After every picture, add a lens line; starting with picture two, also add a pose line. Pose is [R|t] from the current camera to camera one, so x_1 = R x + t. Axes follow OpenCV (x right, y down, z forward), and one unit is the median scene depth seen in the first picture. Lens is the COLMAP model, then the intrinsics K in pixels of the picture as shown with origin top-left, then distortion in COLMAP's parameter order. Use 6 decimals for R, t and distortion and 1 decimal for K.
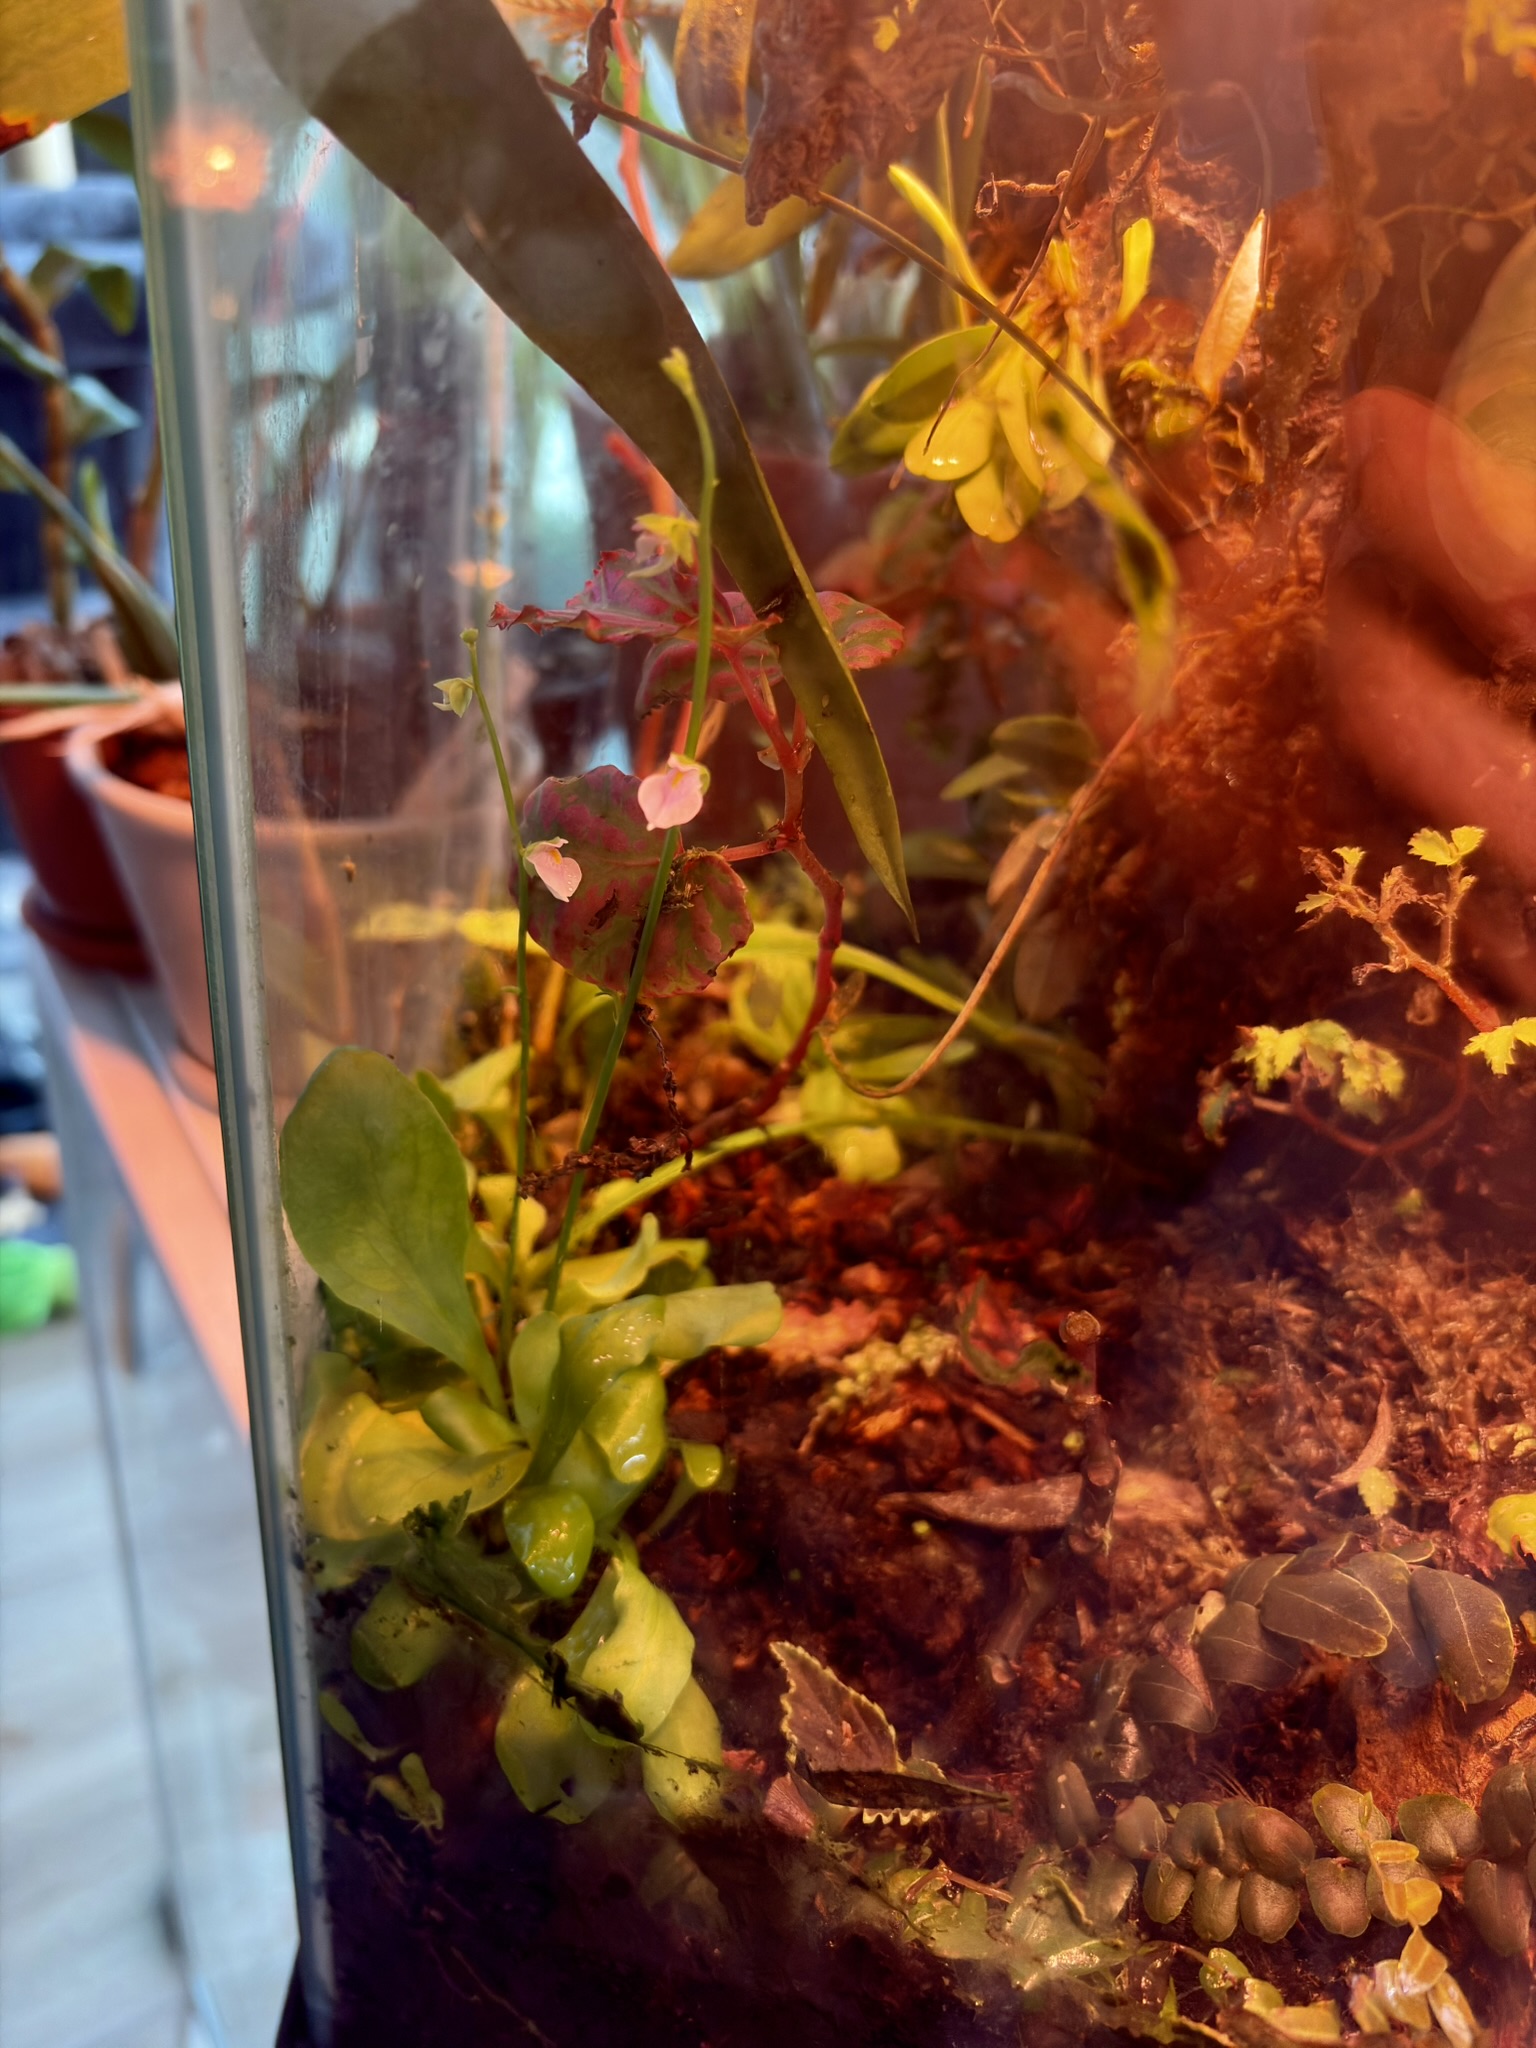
lens RADIAL K [[1650.6, 0, 766.0], [0, 1650.6, 1037.6], [0, 0, 1]] dist [0.013399, -0.013271]
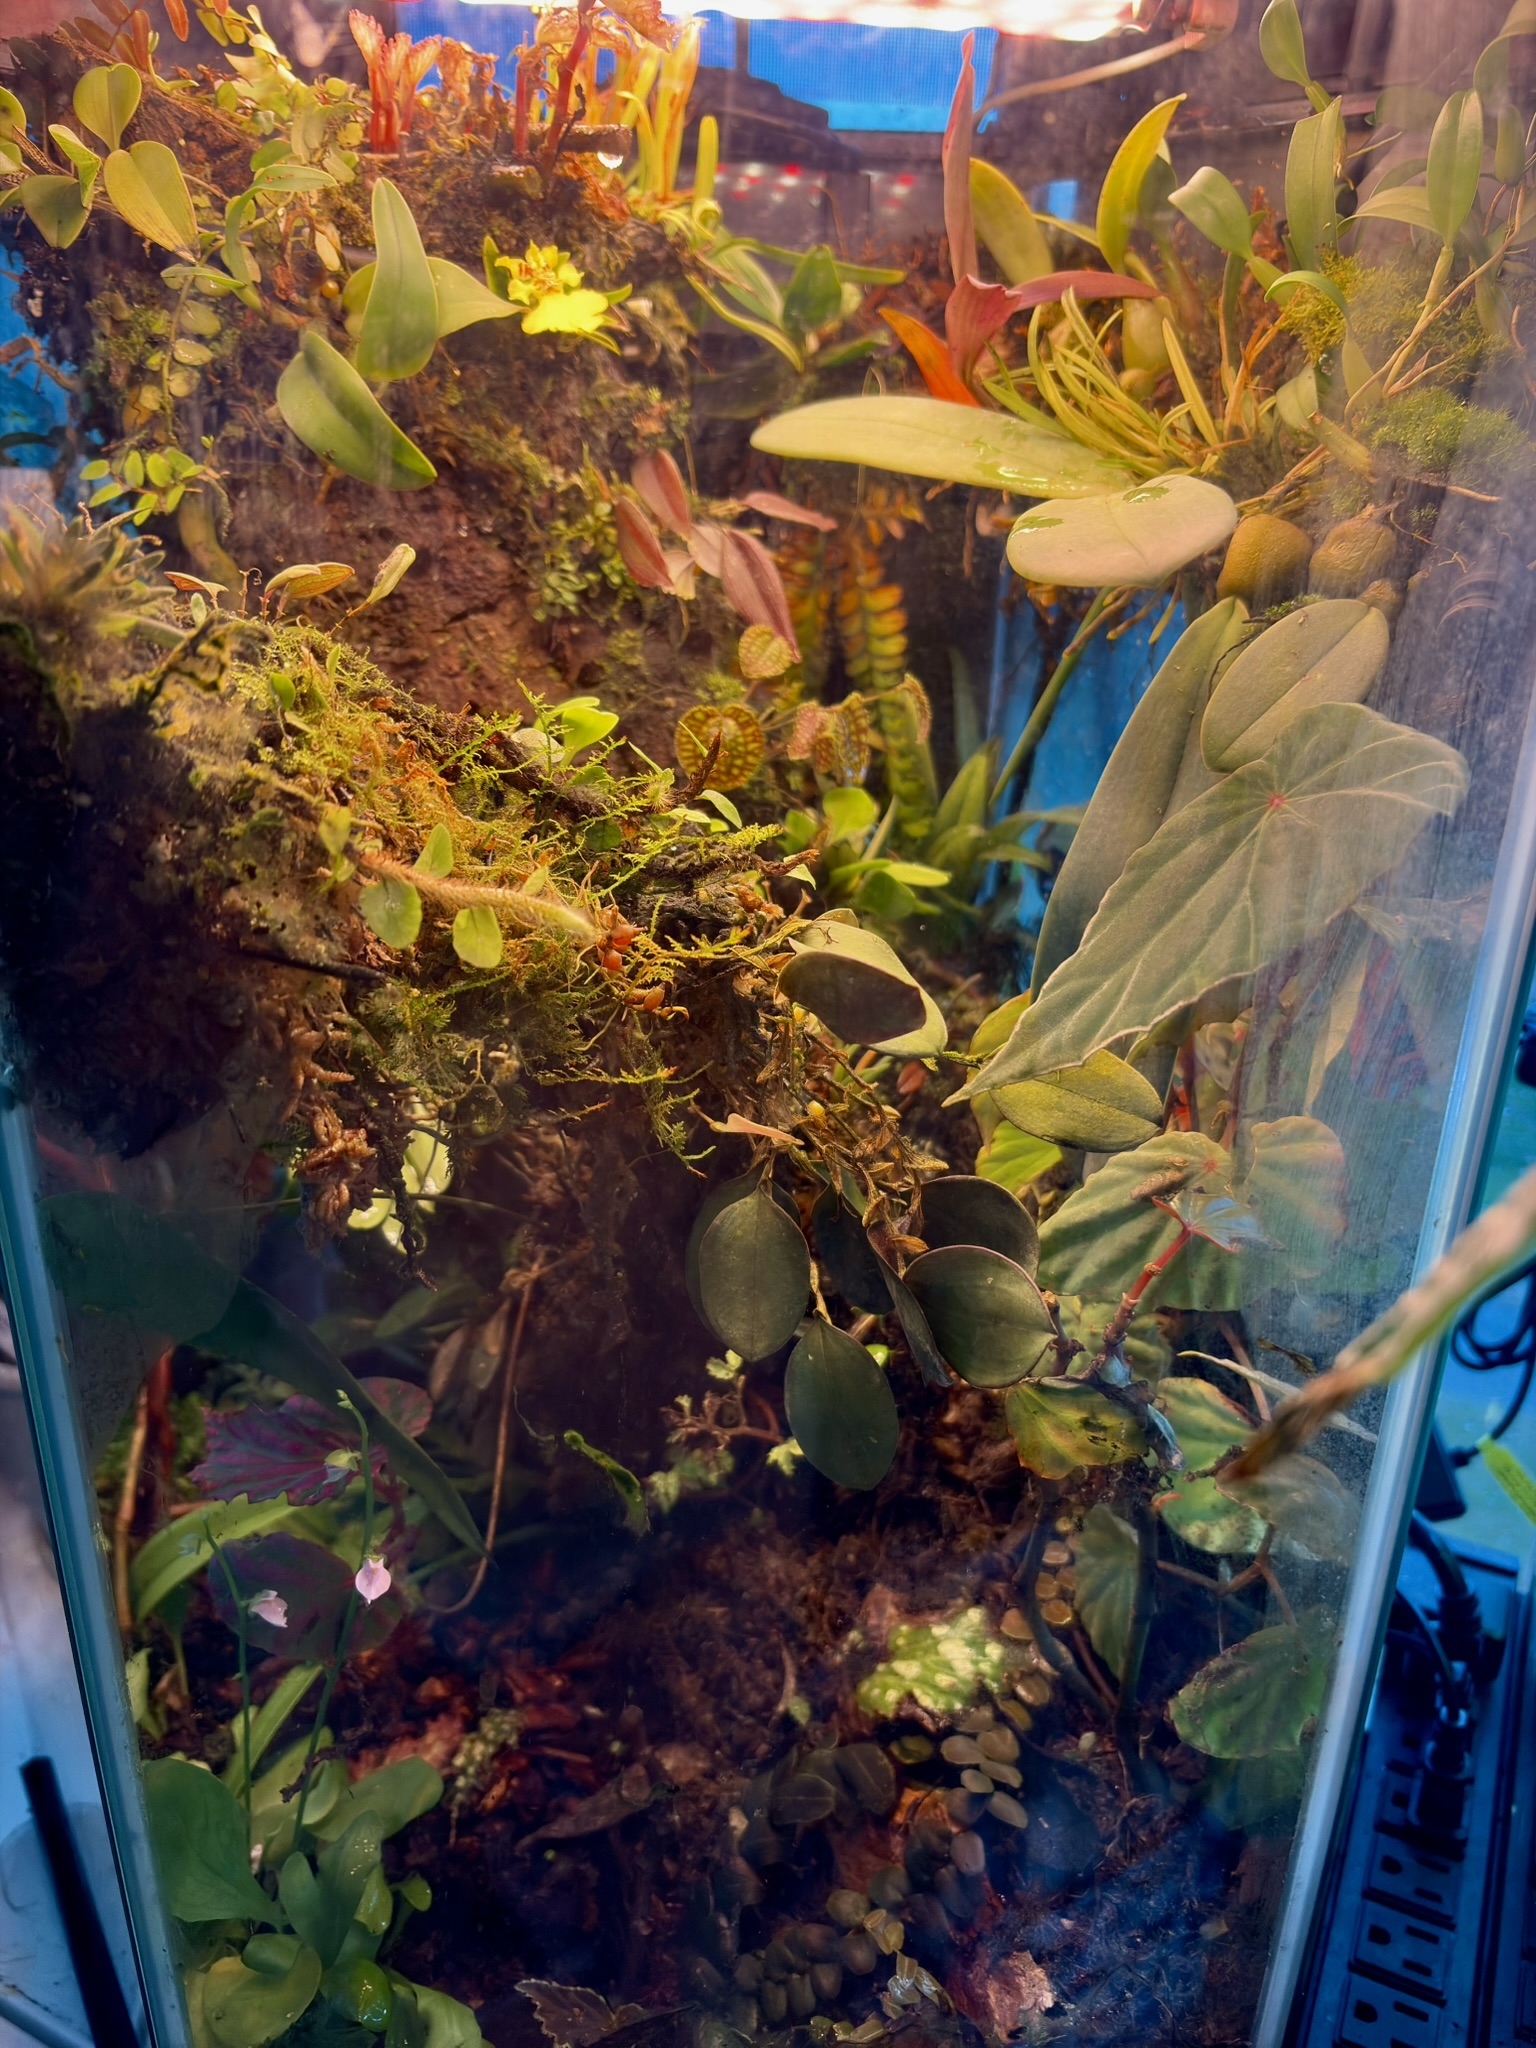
lens RADIAL K [[1650.6, 0, 755.5], [0, 1650.6, 1024.8], [0, 0, 1]] dist [0.013399, -0.013271]
pose [[0.852164, -0.278871, 0.442773, -0.249806], [0.310639, 0.950528, 0.000811, -0.450397], [-0.421094, 0.136851, 0.896634, -0.668562]]
